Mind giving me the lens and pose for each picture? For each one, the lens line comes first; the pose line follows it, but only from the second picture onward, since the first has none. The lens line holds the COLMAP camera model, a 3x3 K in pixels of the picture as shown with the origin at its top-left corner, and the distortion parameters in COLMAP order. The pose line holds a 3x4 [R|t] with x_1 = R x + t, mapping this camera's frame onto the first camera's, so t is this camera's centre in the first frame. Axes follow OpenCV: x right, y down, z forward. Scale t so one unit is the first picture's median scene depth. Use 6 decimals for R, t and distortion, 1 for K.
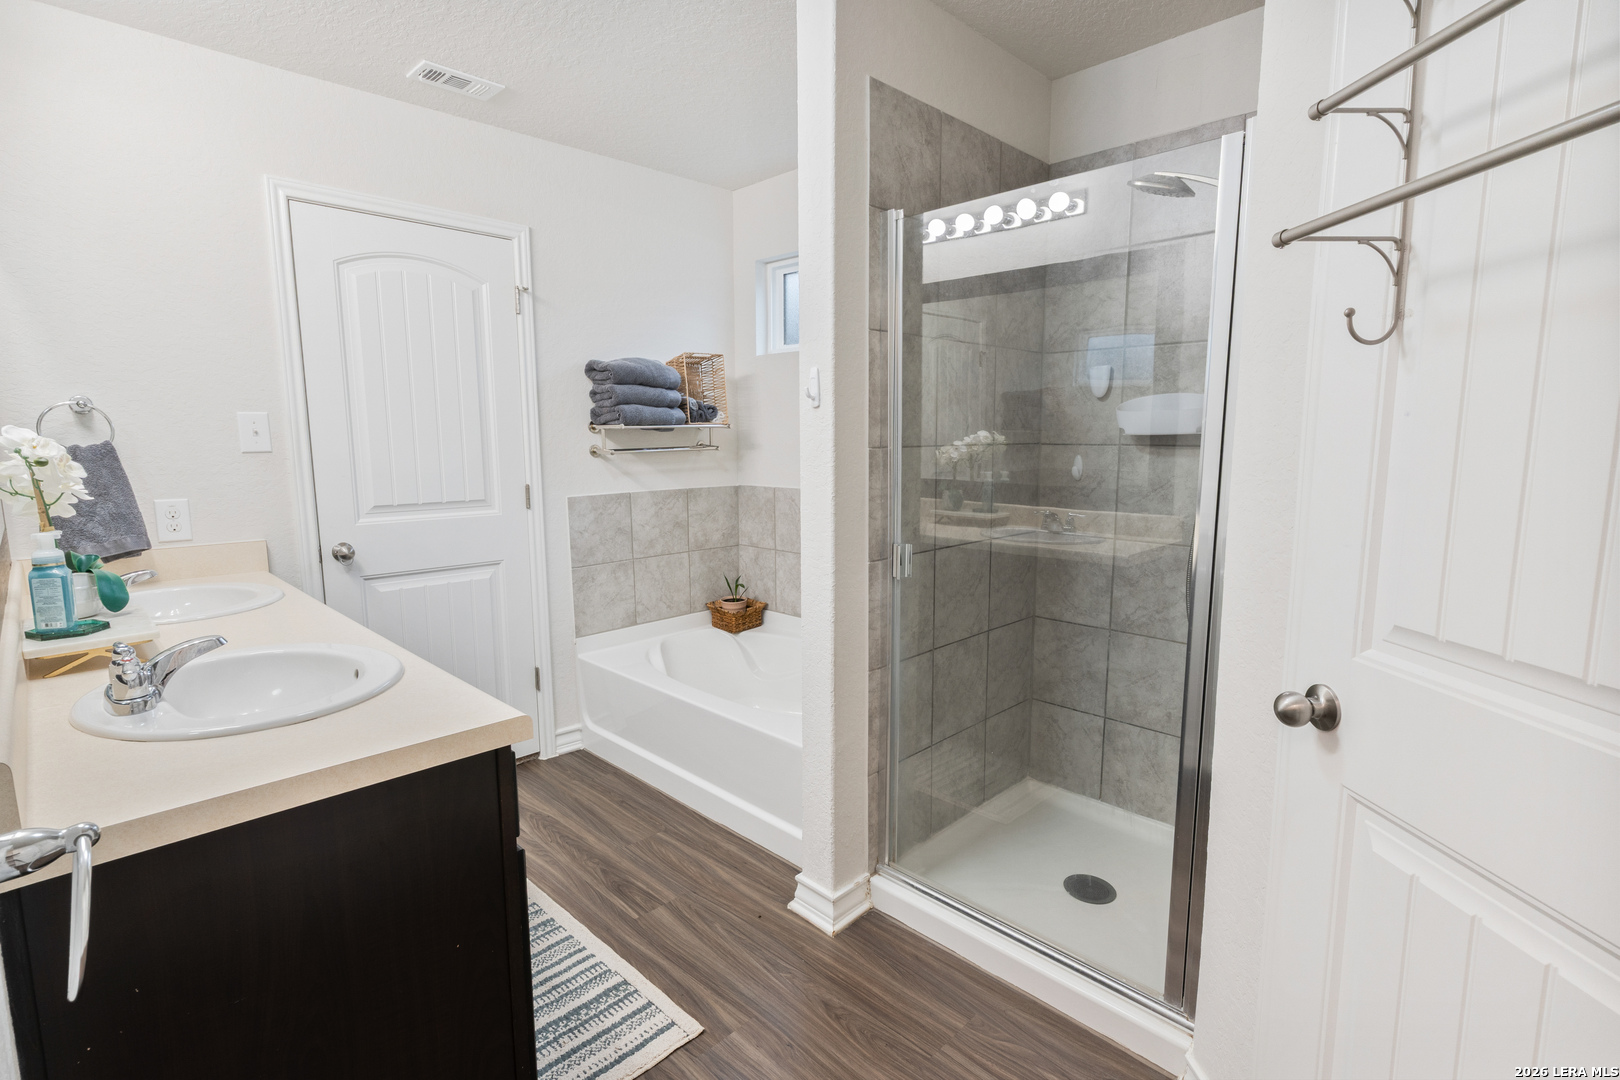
lens RADIAL K [[771.5, 0, 812.4], [0, 771.5, 538.6], [0, 0, 1]] dist [-0.003204, -0.000007]
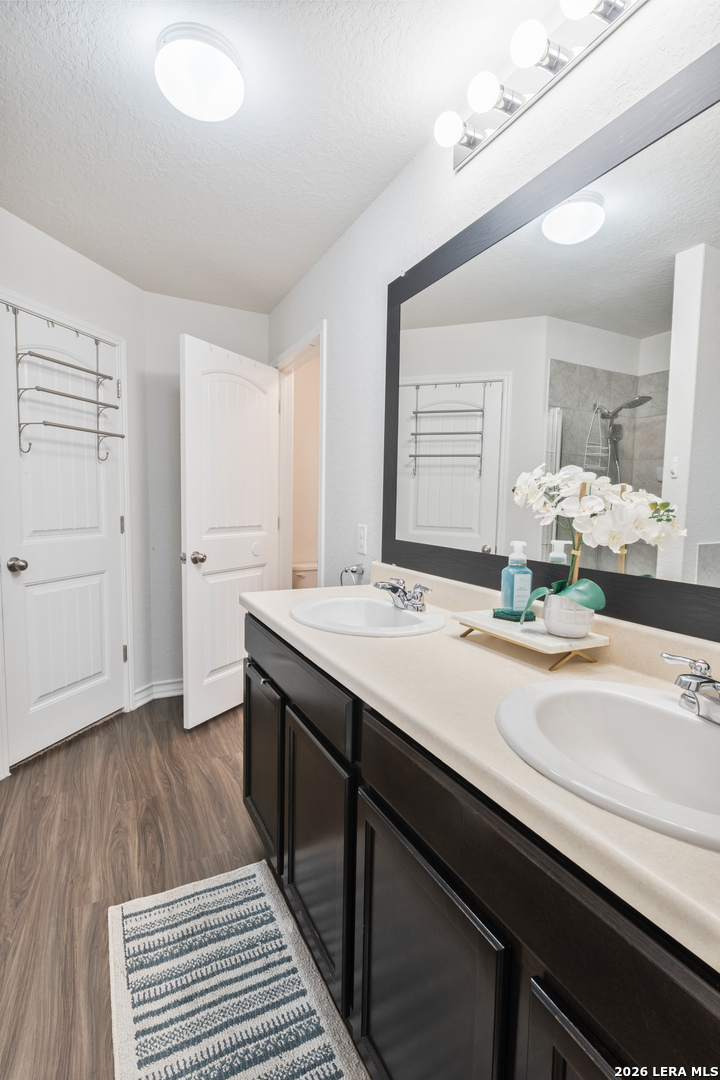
lens RADIAL K [[514.3, 0, 358.7], [0, 514.3, 539.9], [0, 0, 1]] dist [-0.003204, -0.000007]
pose [[-0.948924, -0.041679, 0.312739, -0.795561], [0.024671, 0.978399, 0.205248, -0.166131], [-0.314538, 0.202480, -0.927398, 1.536187]]
